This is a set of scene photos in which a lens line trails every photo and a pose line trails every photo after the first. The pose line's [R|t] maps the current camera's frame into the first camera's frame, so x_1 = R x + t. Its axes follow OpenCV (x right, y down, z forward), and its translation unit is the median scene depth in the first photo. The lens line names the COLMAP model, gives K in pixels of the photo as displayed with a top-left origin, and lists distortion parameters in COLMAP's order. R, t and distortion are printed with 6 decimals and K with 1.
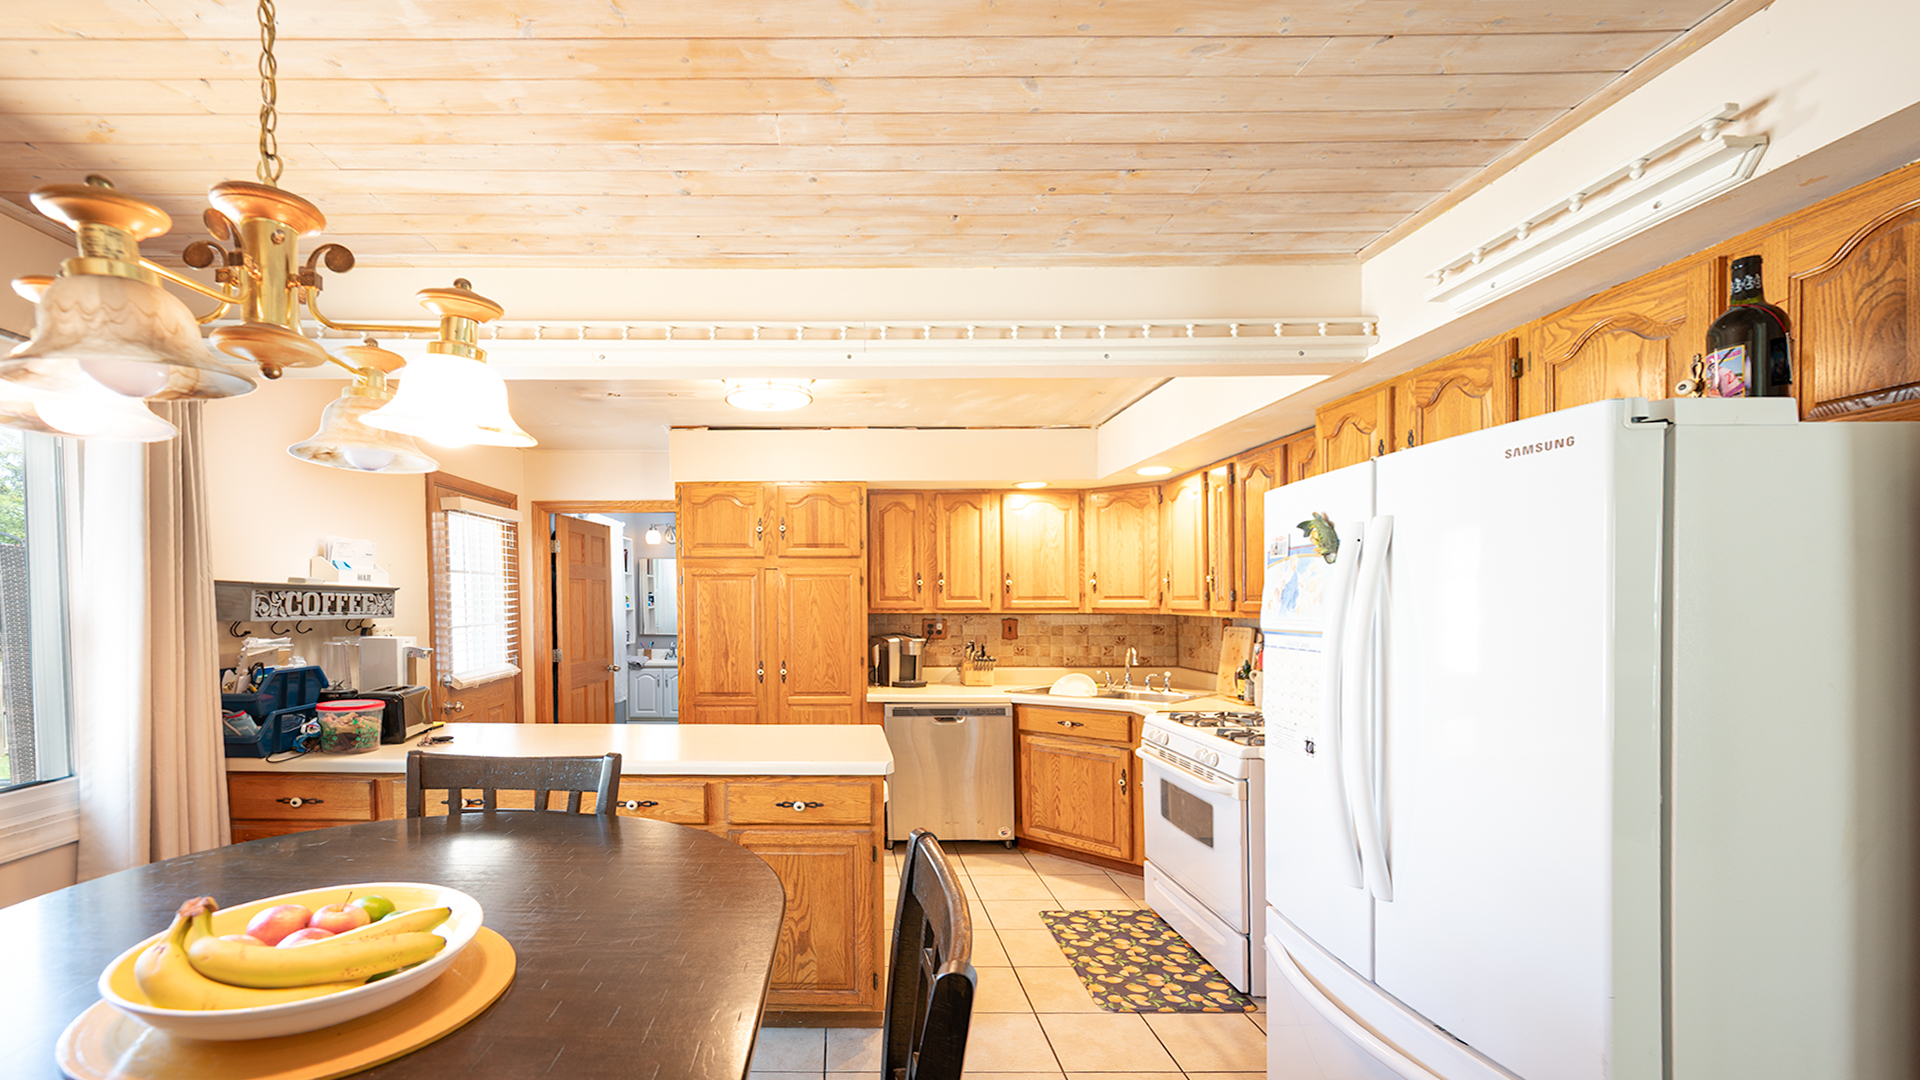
lens RADIAL K [[820.8, 0, 853.3], [0, 820.8, 623.6], [0, 0, 1]] dist [0.001057, 0.000073]
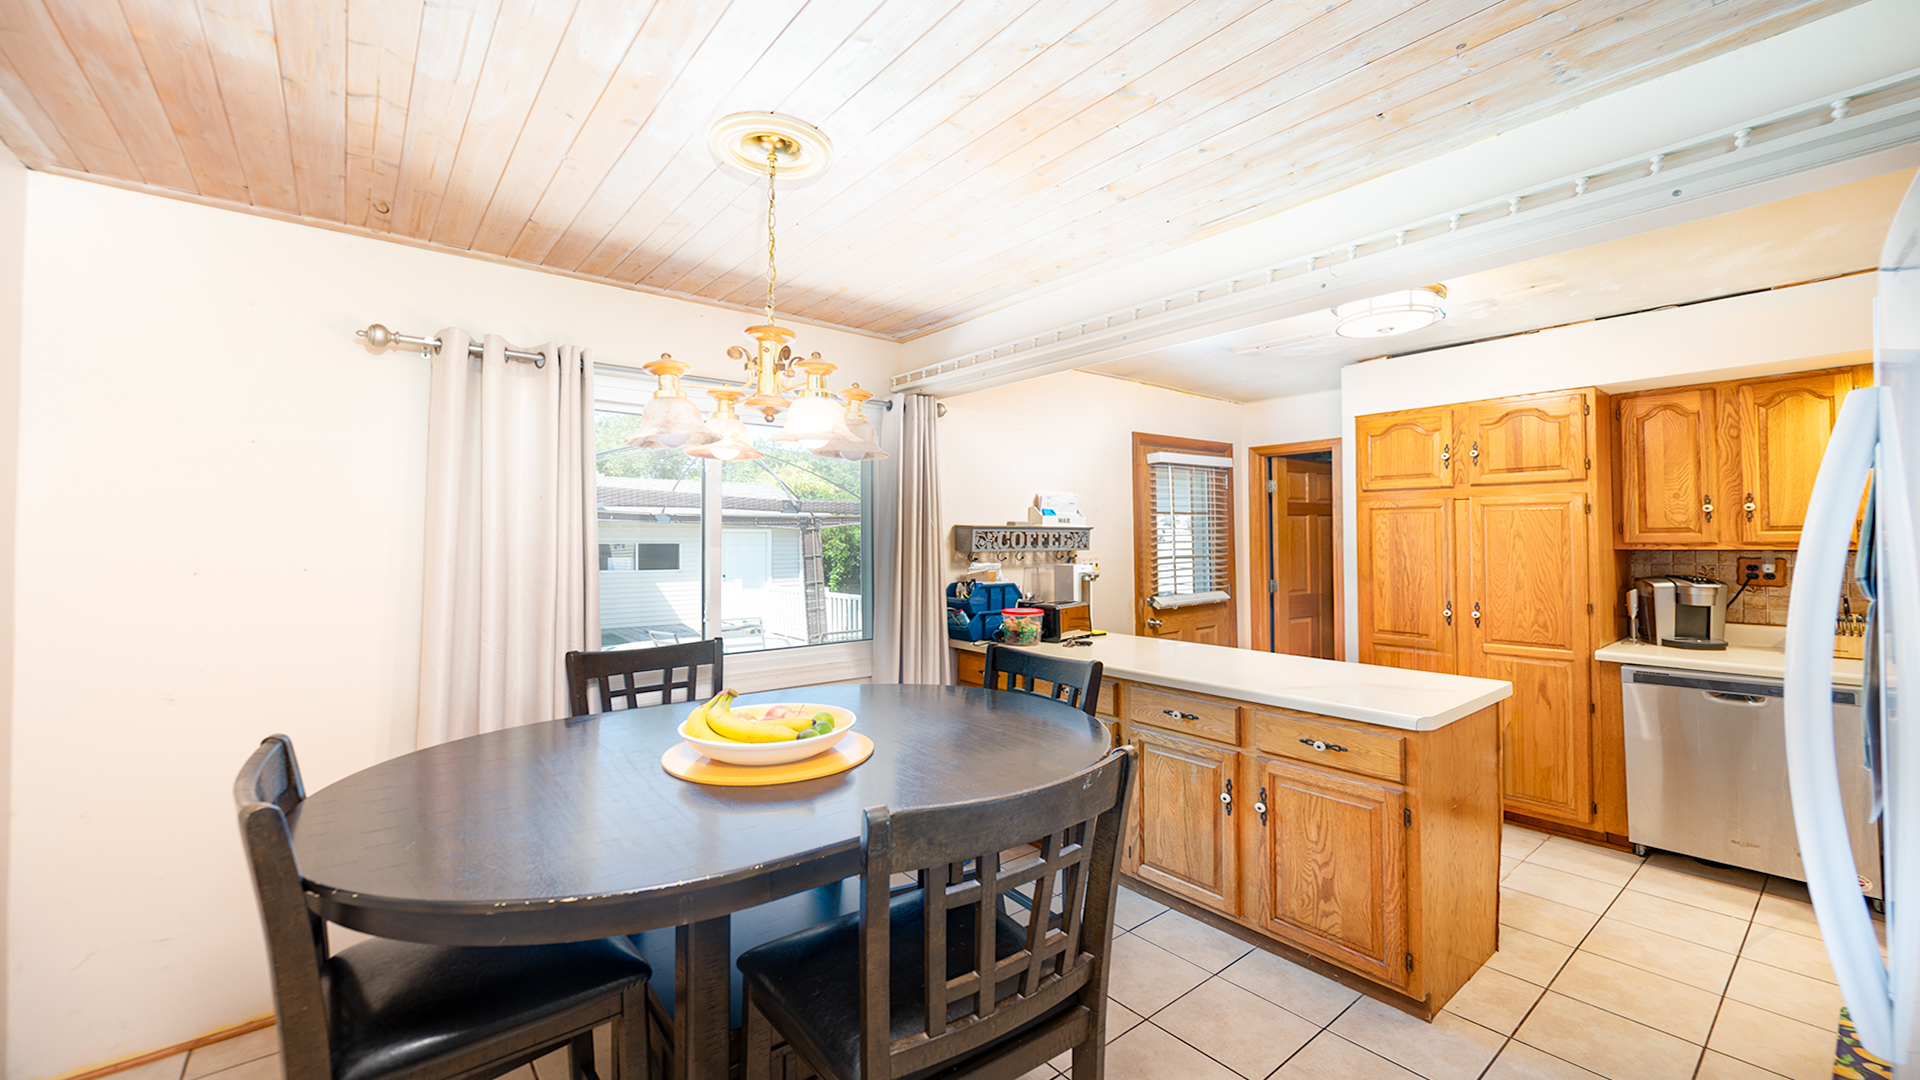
lens RADIAL K [[761.7, 0, 962.8], [0, 761.7, 529.9], [0, 0, 1]] dist [-0.001633, -0.000178]
pose [[0.634471, -0.012173, -0.772851, 0.261723], [-0.014402, 0.999516, -0.027566, -0.002636], [0.772812, 0.028620, 0.633989, 0.064346]]
